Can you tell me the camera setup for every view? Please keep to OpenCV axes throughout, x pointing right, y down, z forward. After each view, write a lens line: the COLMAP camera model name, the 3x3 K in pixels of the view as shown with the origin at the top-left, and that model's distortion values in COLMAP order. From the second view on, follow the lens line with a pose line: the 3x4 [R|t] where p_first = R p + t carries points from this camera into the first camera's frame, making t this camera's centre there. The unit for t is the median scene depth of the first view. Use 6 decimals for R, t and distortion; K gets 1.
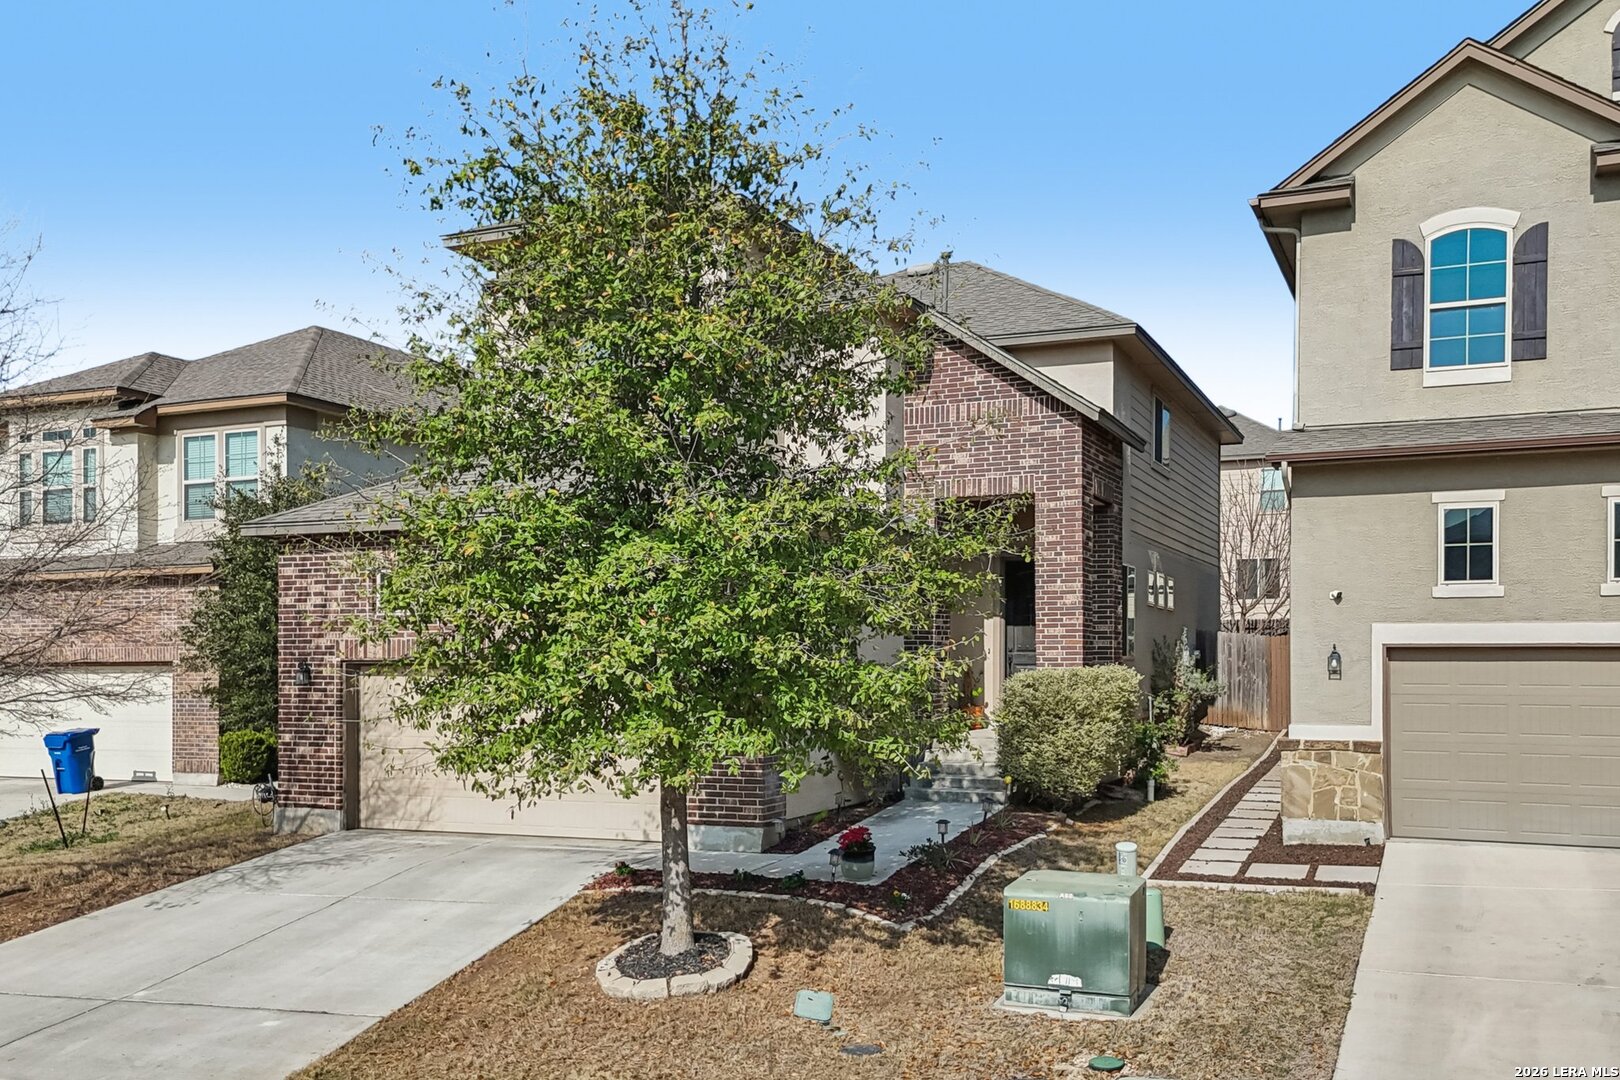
lens RADIAL K [[1444.2, 0, 810.3], [0, 1444.2, 672.4], [0, 0, 1]] dist [0.101123, -0.132357]
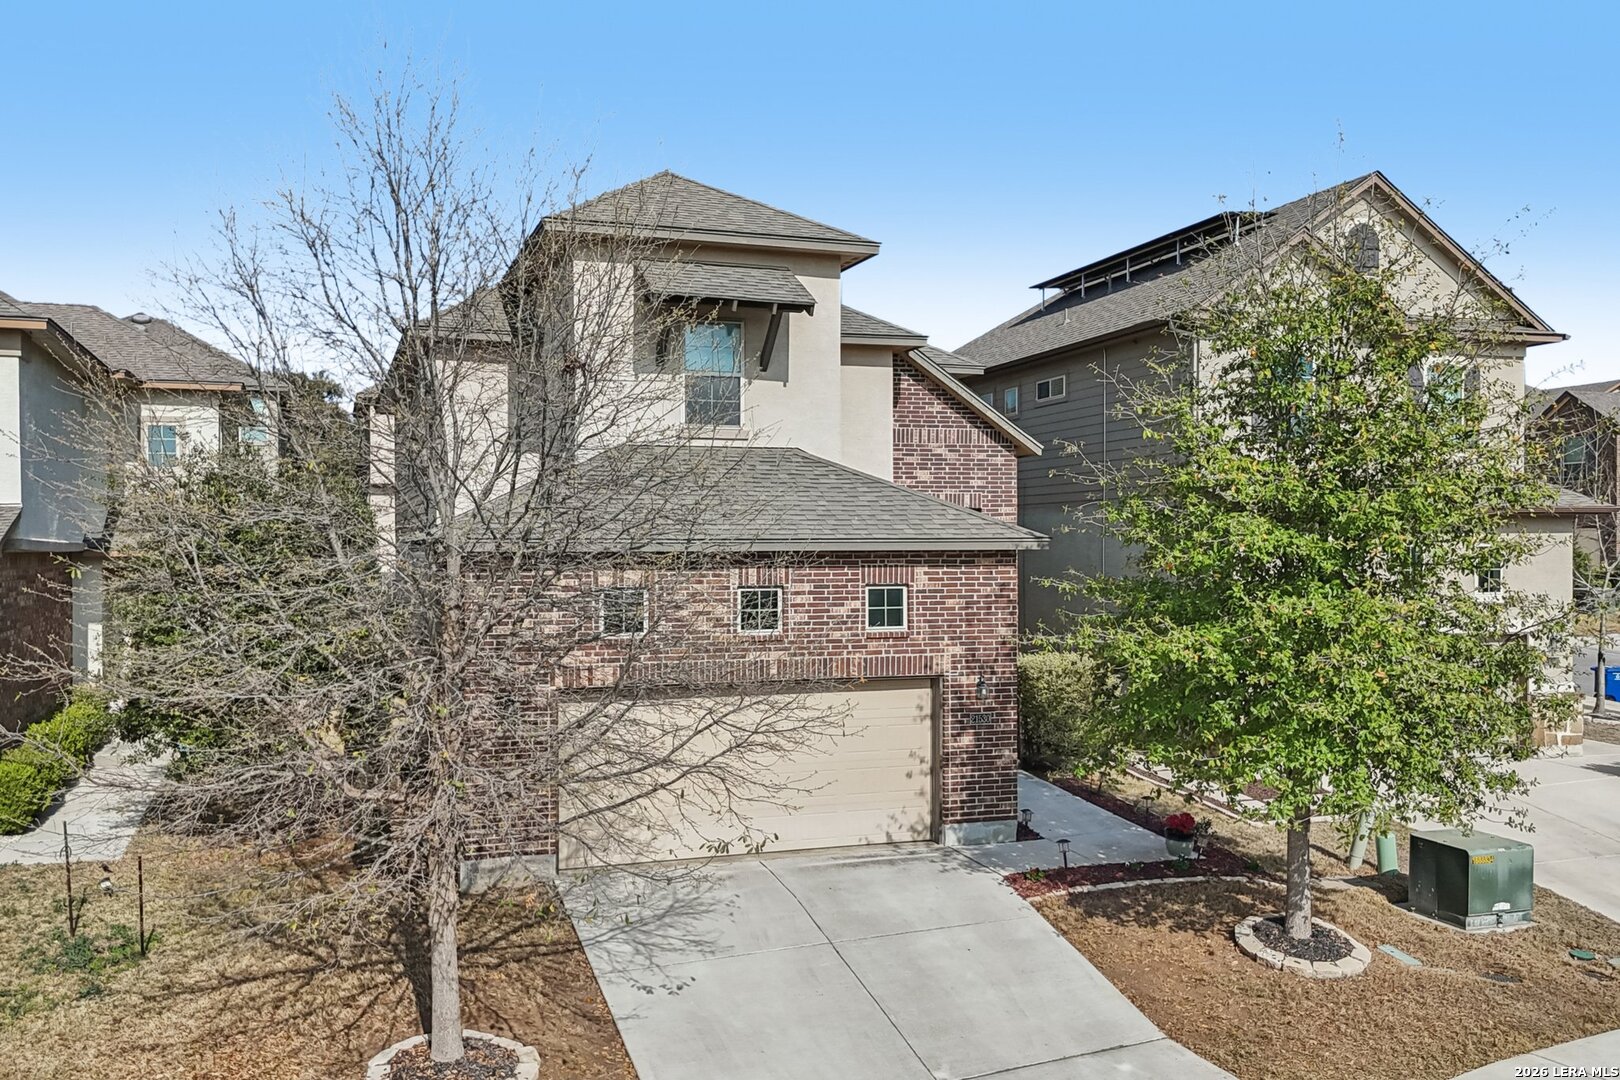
lens RADIAL K [[1410.8, 0, 806.2], [0, 1410.8, 602.7], [0, 0, 1]] dist [0.070111, -0.069356]
pose [[0.735928, -0.027101, 0.676517, -0.906032], [0.003950, 0.999353, 0.035736, -0.105767], [-0.677048, -0.023627, 0.735560, 0.275694]]
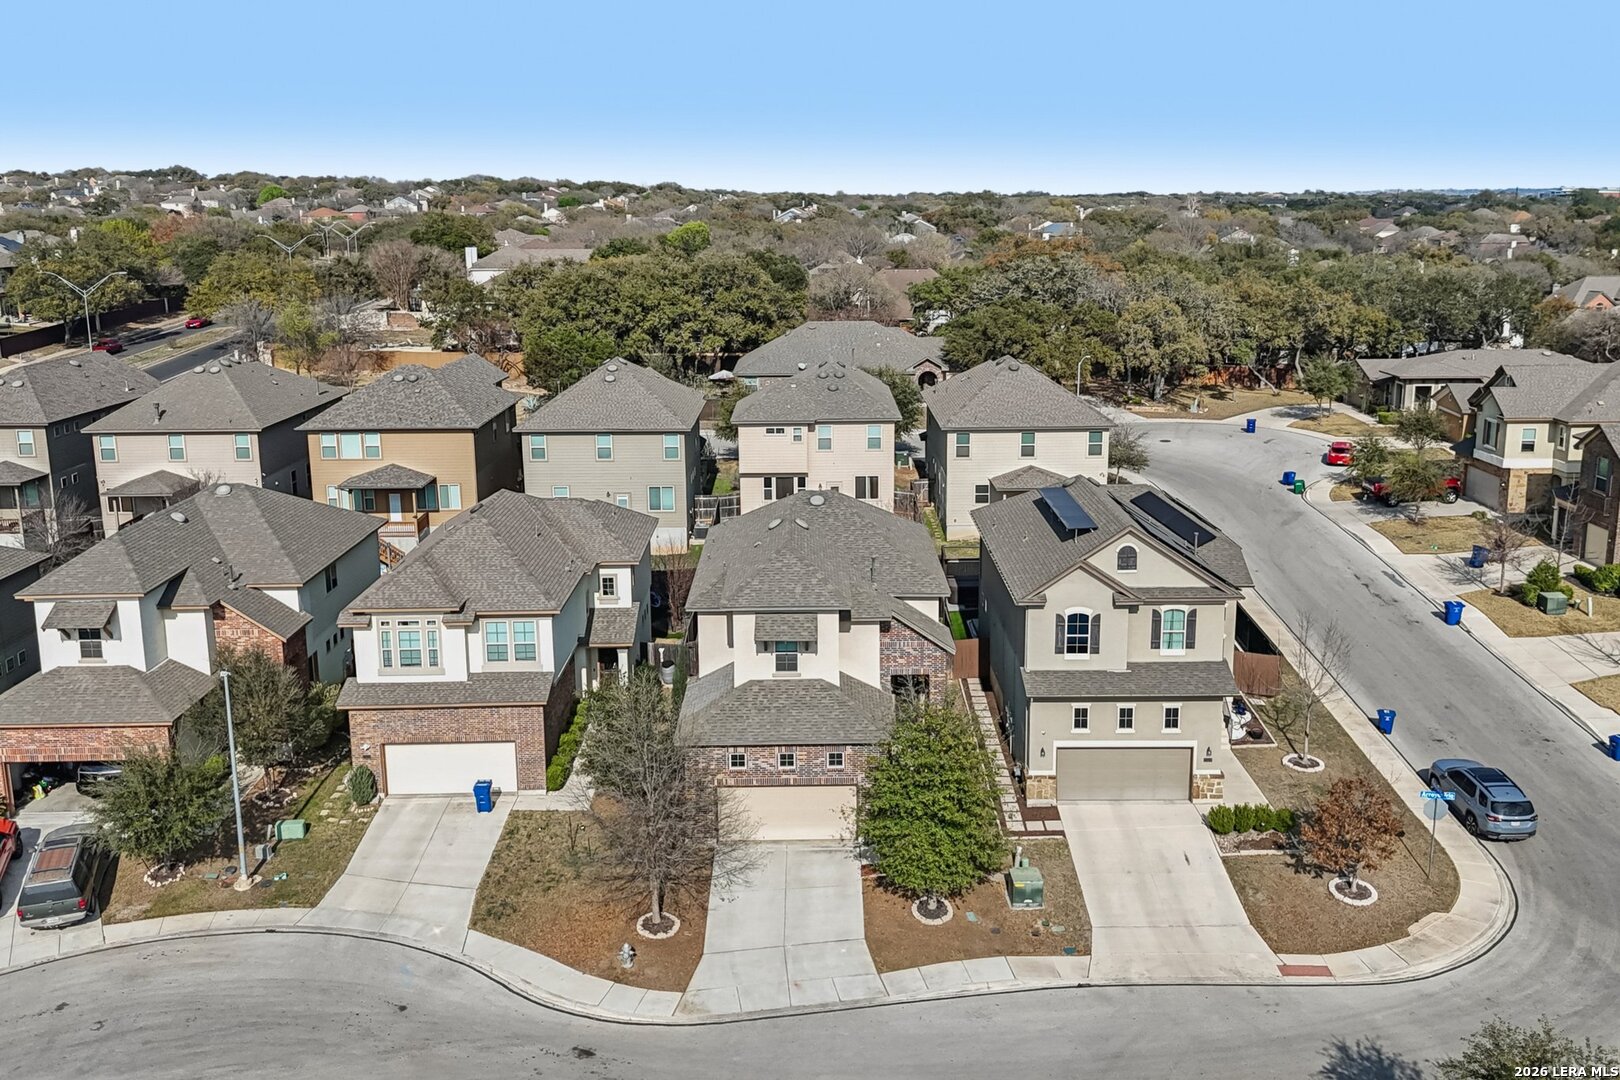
lens RADIAL K [[1420.0, 0, 810.0], [0, 1420.0, 540.0], [0, 0, 1]] dist [0.101856, -0.157401]
pose [[0.912936, -0.105801, 0.394150, -1.298862], [0.011240, 0.971962, 0.234868, -1.204698], [-0.407948, -0.209989, 0.888529, -1.487627]]
